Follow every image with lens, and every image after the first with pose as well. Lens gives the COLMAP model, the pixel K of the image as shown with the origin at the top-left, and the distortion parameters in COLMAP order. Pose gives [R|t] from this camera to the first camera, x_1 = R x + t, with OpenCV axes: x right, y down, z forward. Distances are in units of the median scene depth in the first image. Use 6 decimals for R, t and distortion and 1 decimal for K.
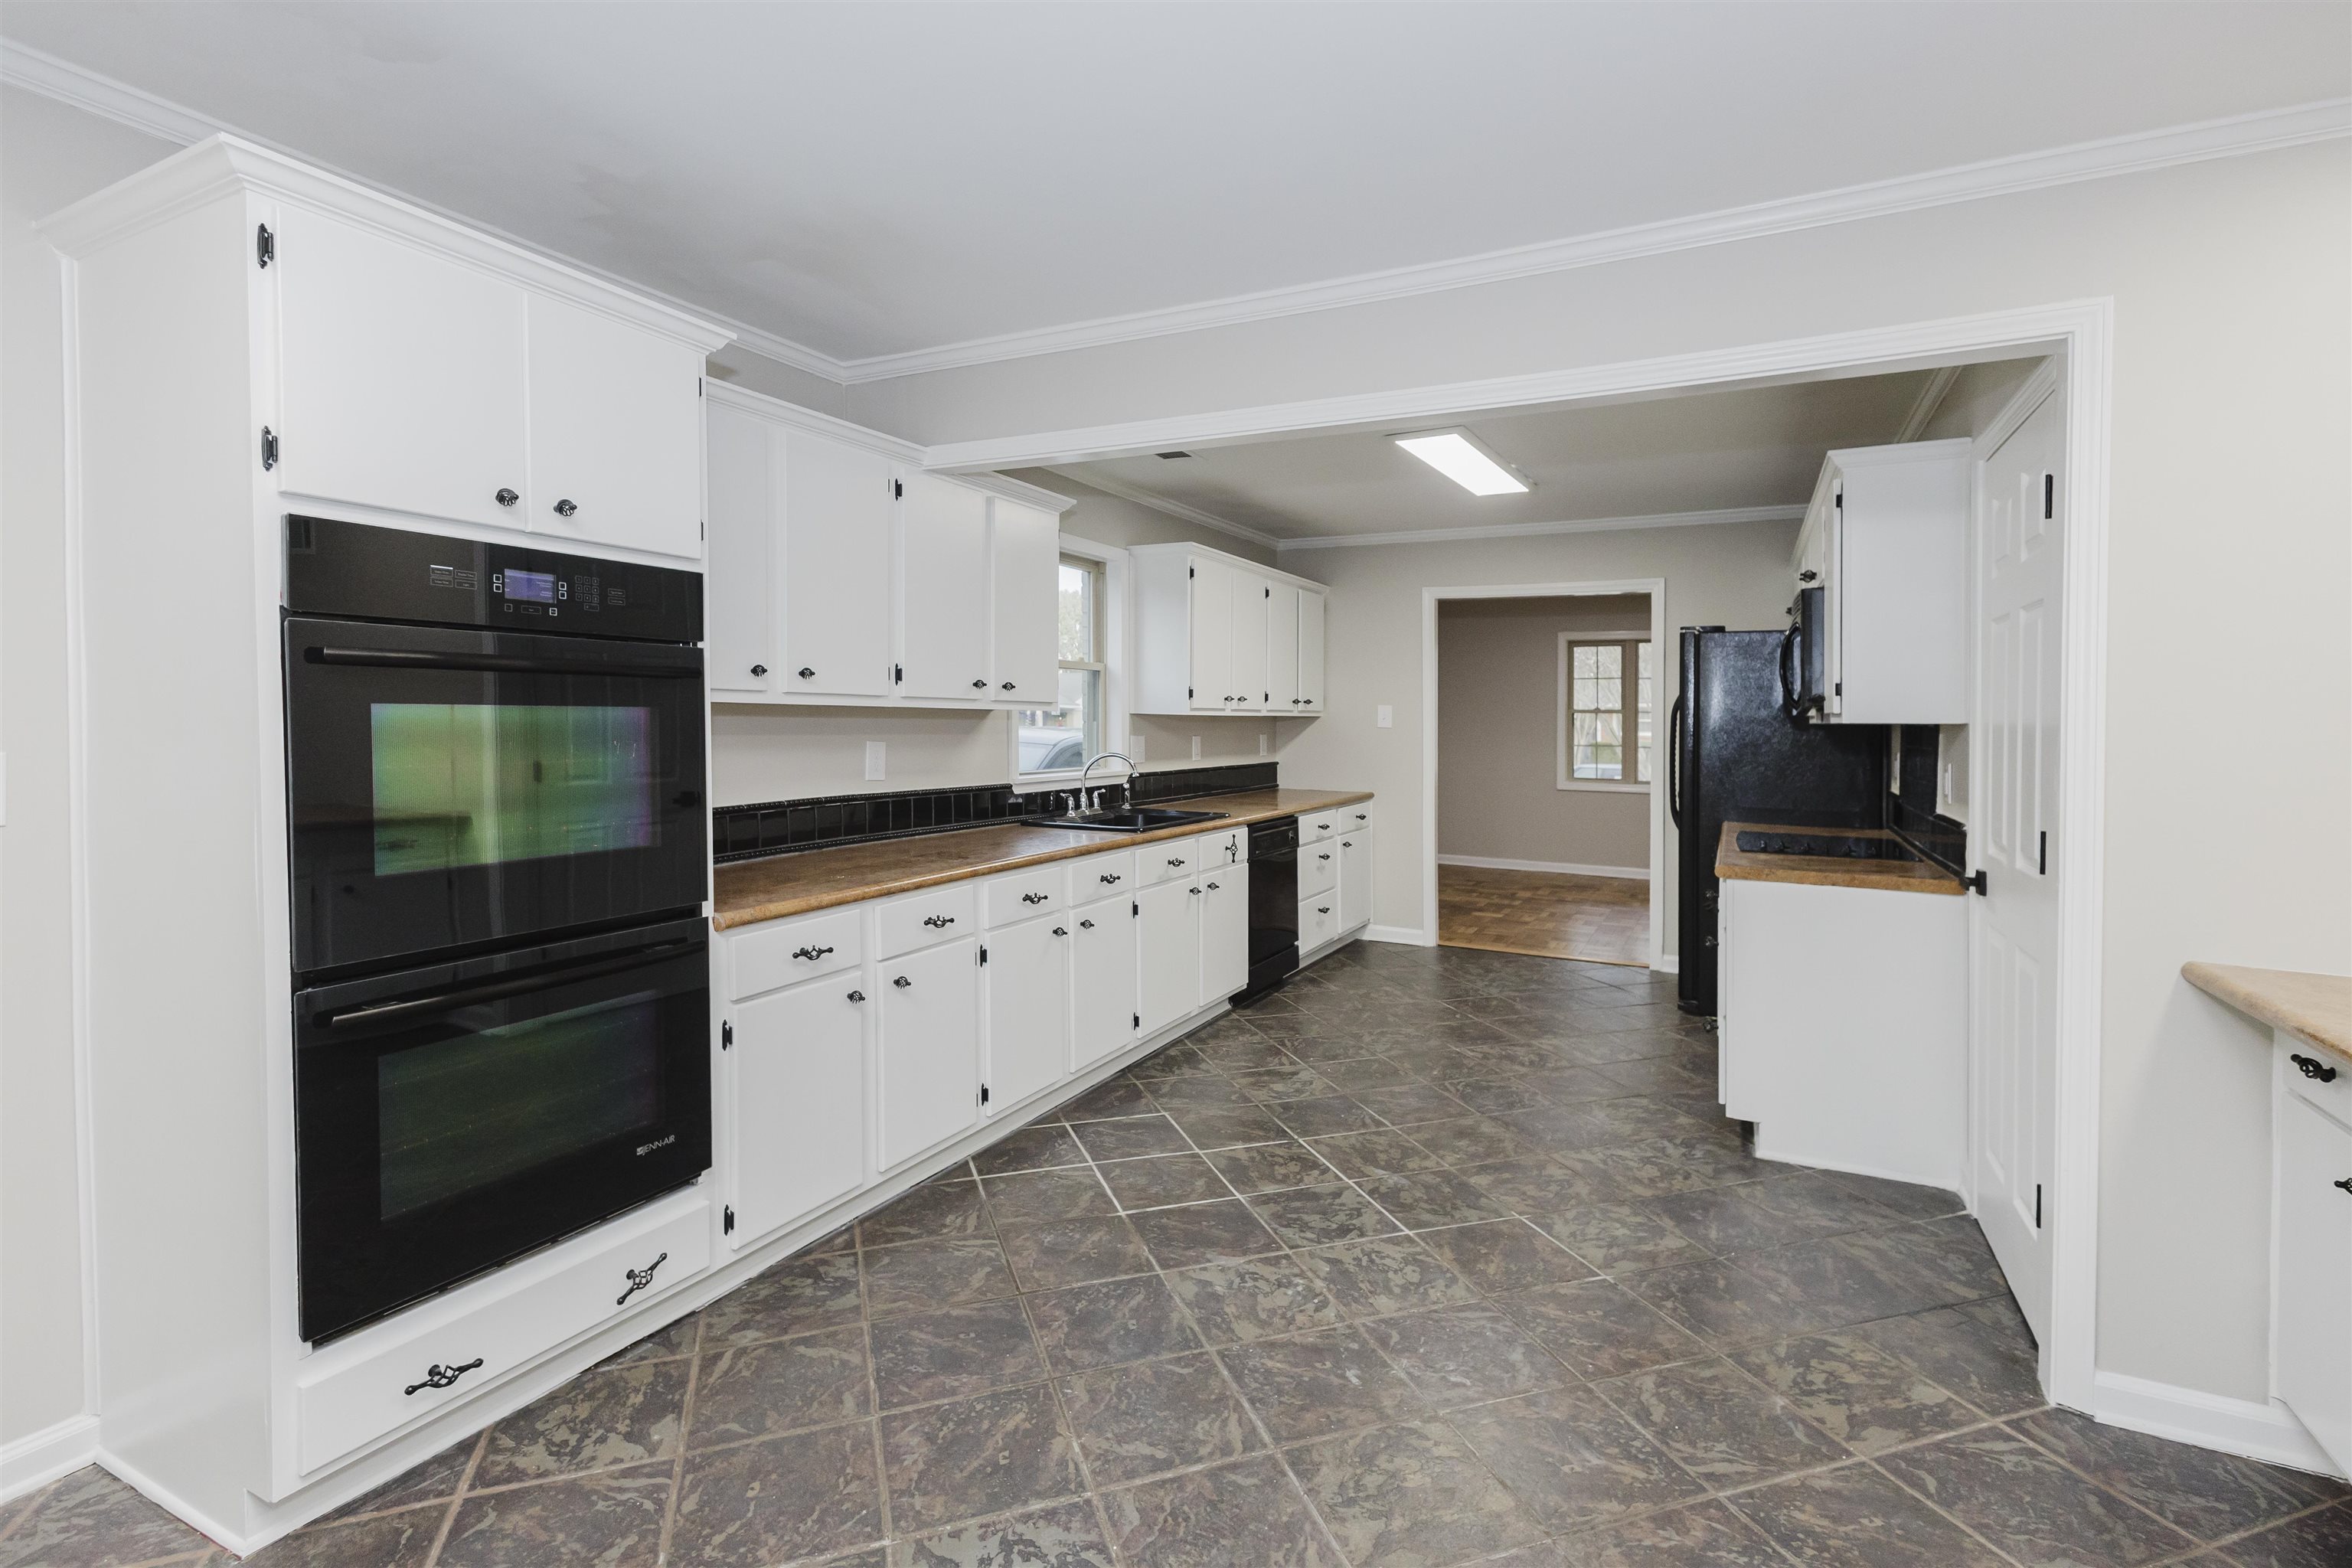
lens RADIAL K [[1083.8, 0, 1131.6], [0, 1083.8, 725.4], [0, 0, 1]] dist [0.002648, -0.001208]
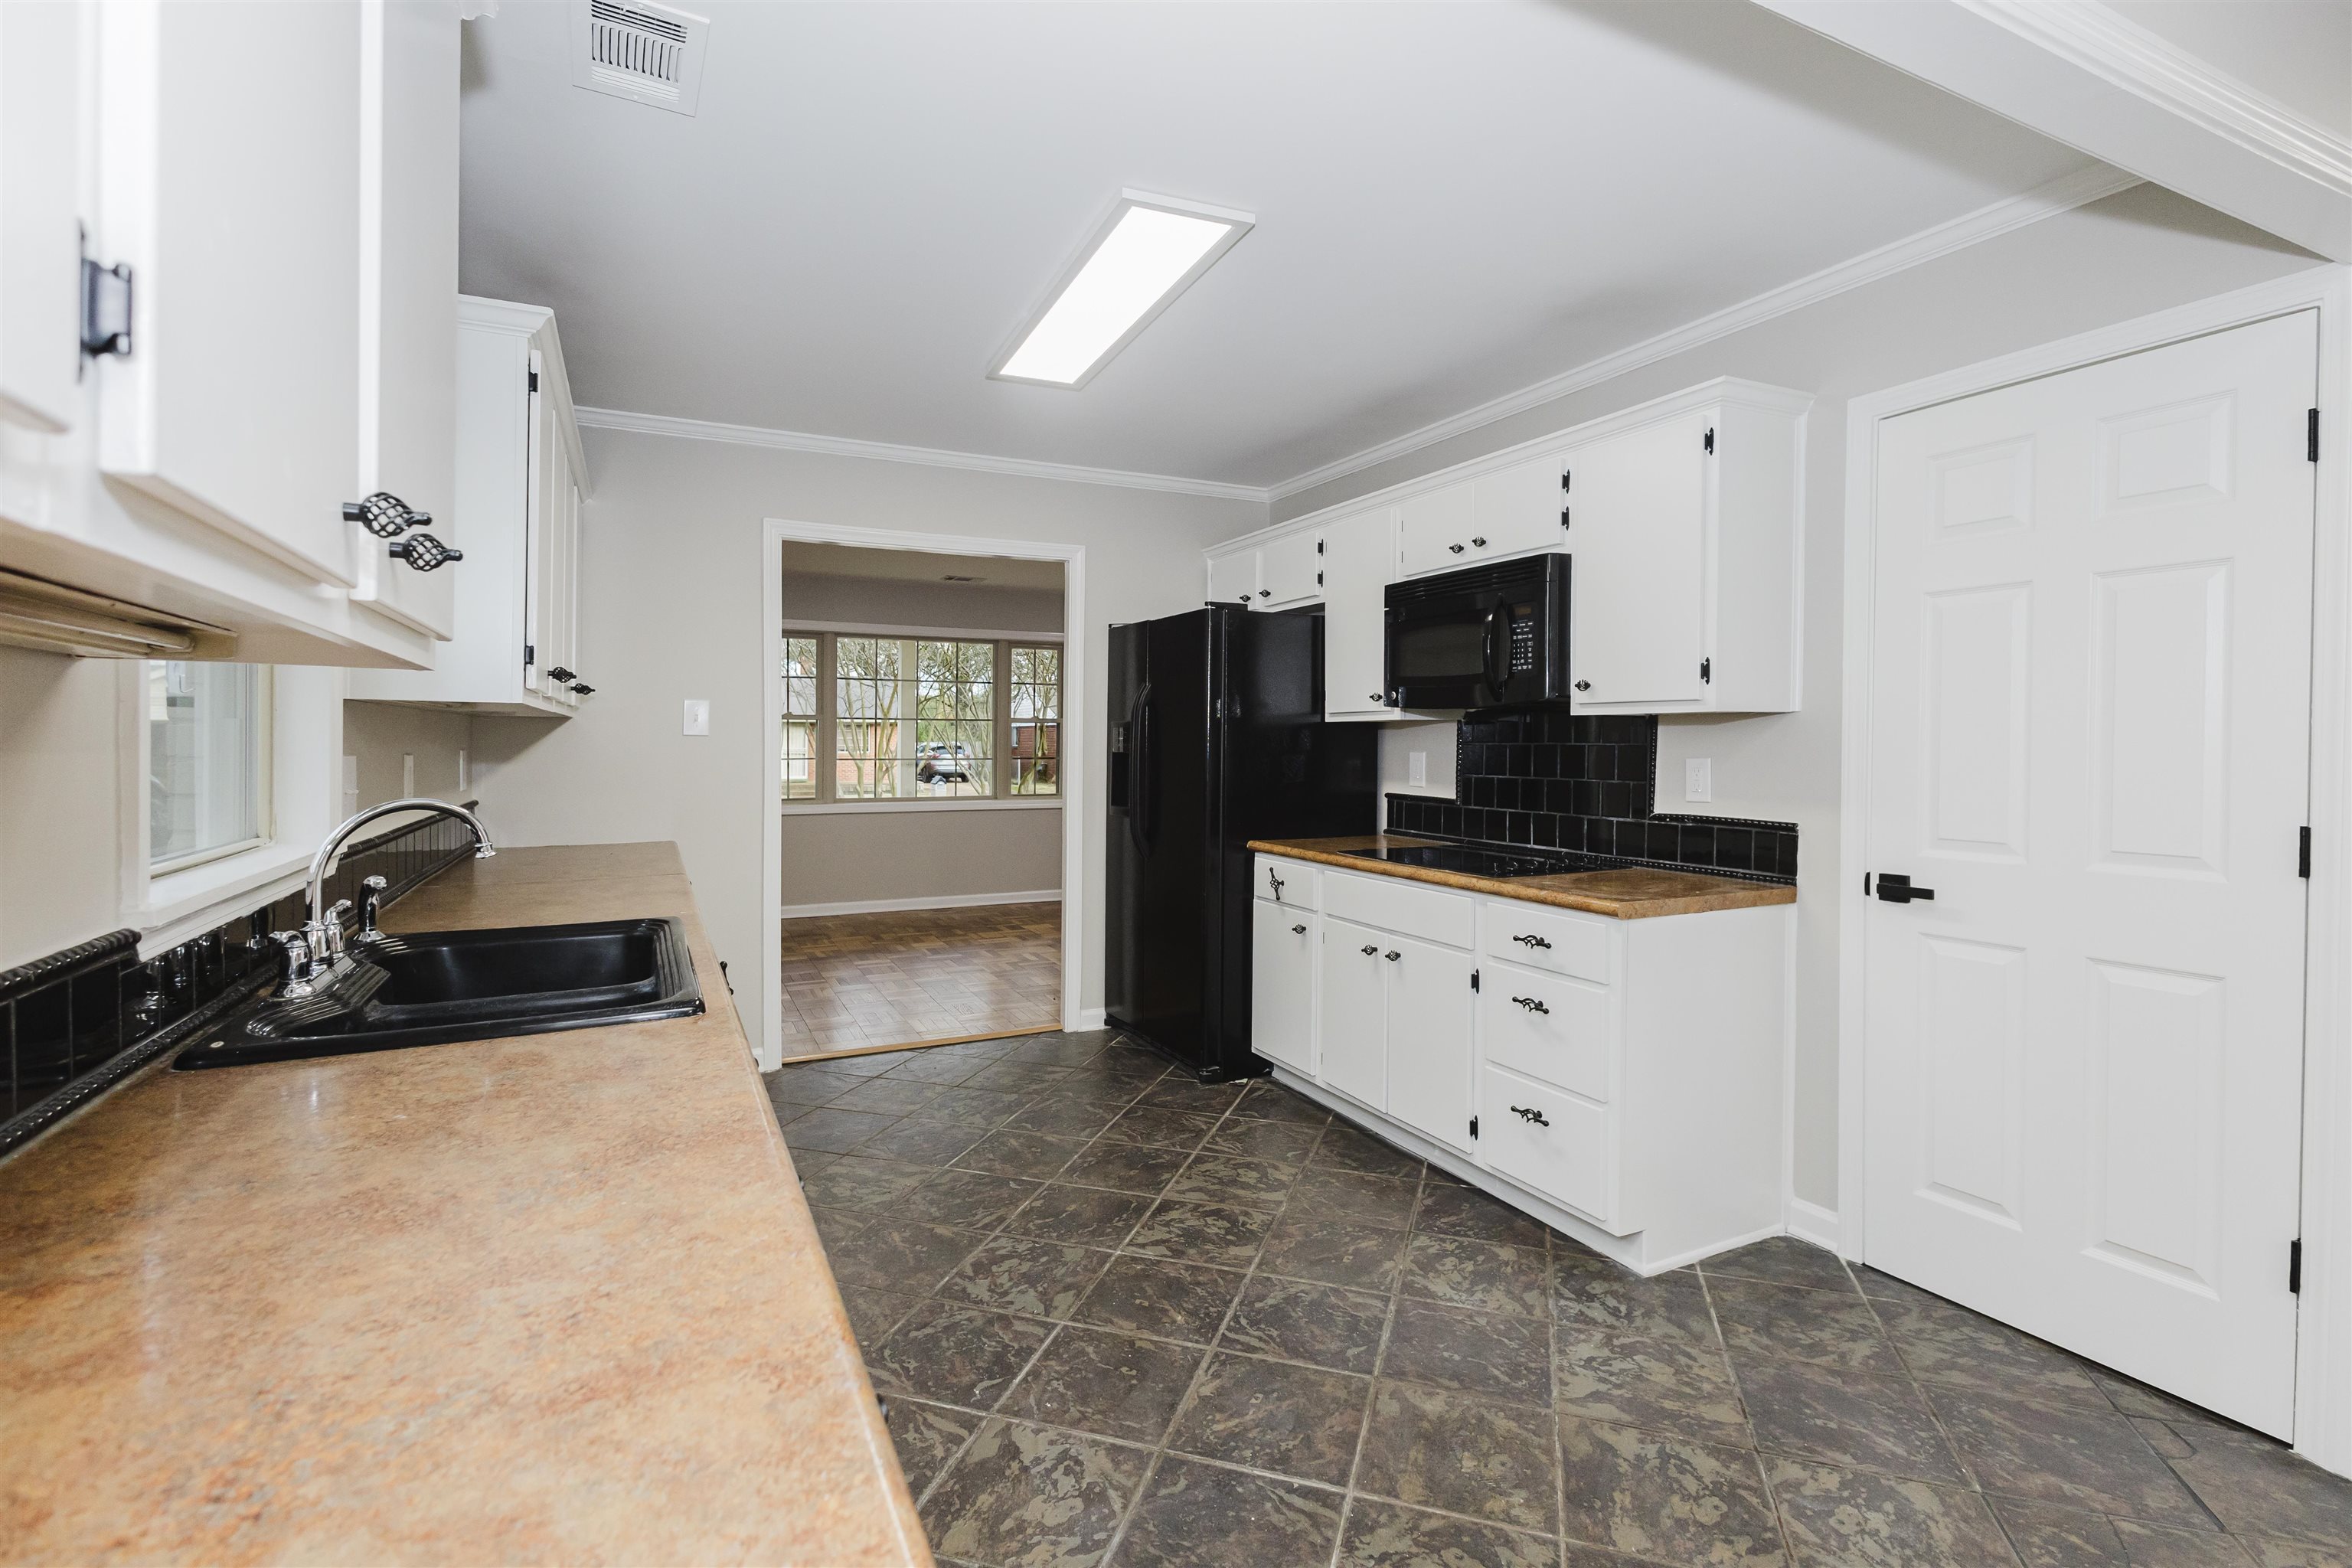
lens RADIAL K [[1083.8, 0, 1122.3], [0, 1083.8, 727.4], [0, 0, 1]] dist [0.002648, -0.001208]
pose [[0.575843, -0.002412, 0.817557, -0.227993], [0.012842, 0.999899, -0.006096, 0.007681], [-0.817460, 0.014009, 0.575816, 0.738227]]
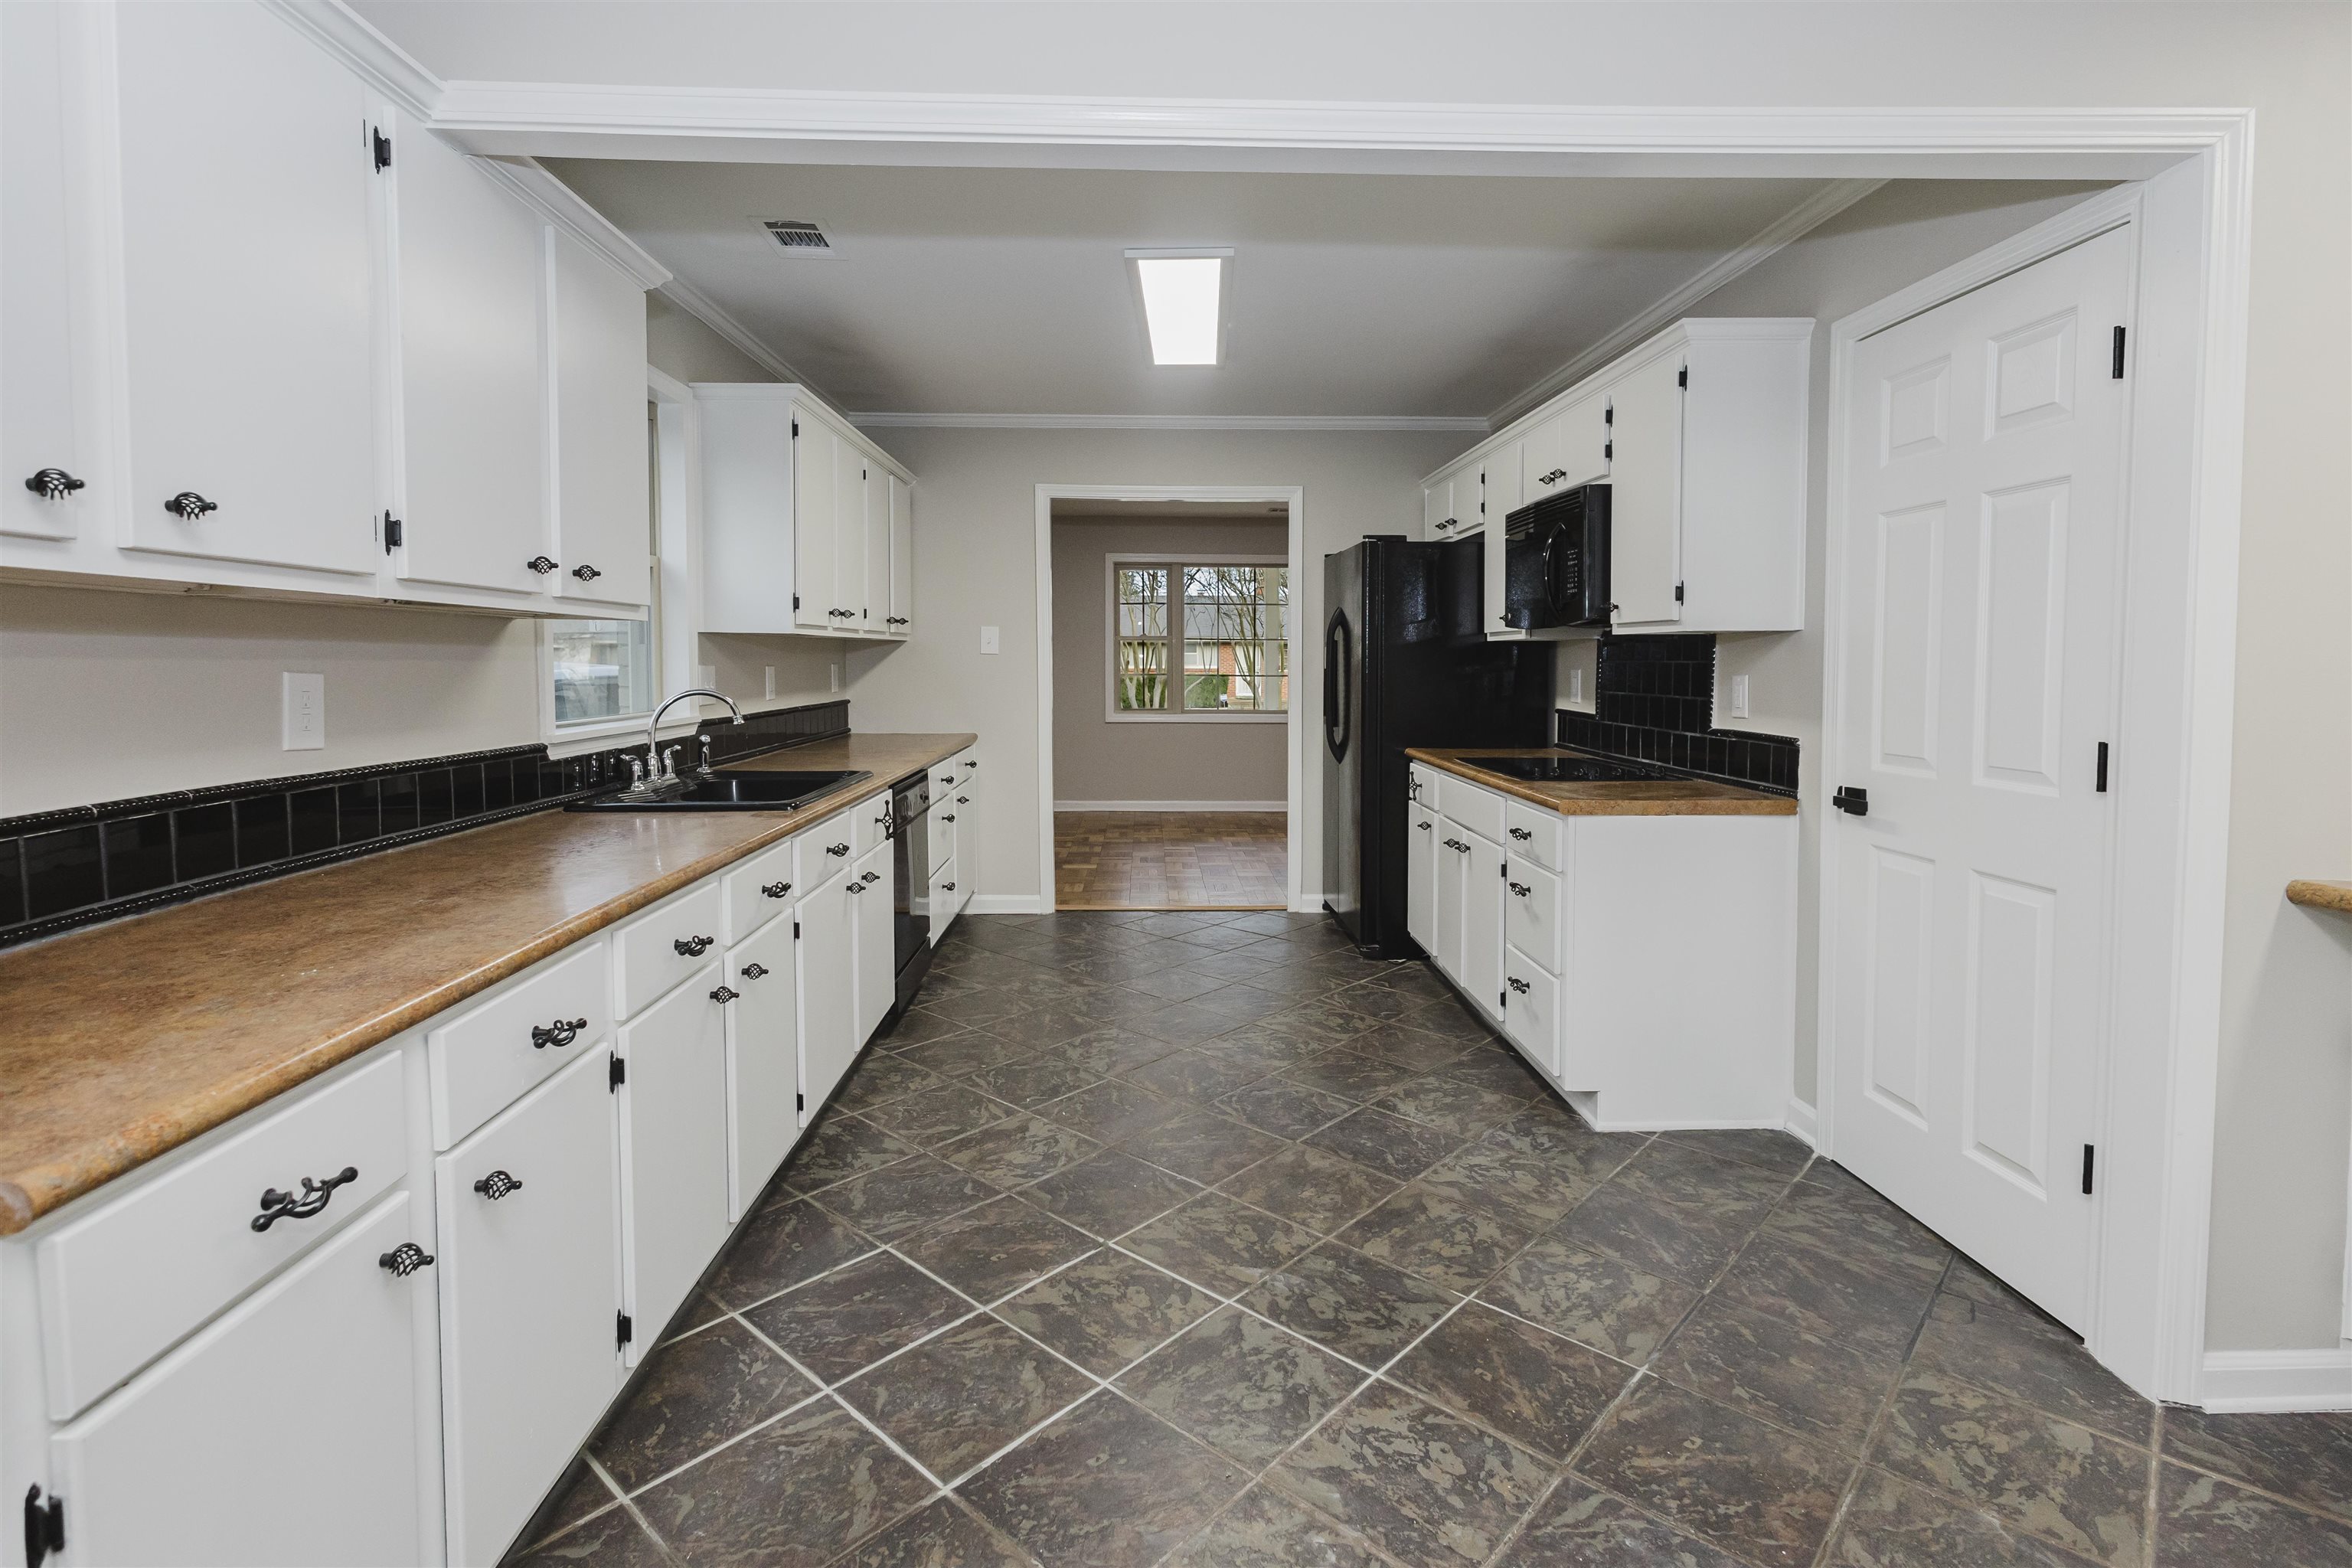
lens RADIAL K [[1126.1, 0, 1130.0], [0, 1126.1, 688.9], [0, 0, 1]] dist [0.007156, -0.002090]
pose [[0.868145, -0.023013, 0.495776, -0.163443], [0.011770, 0.999598, 0.025789, 0.013471], [-0.496170, -0.016554, 0.868067, 0.350683]]
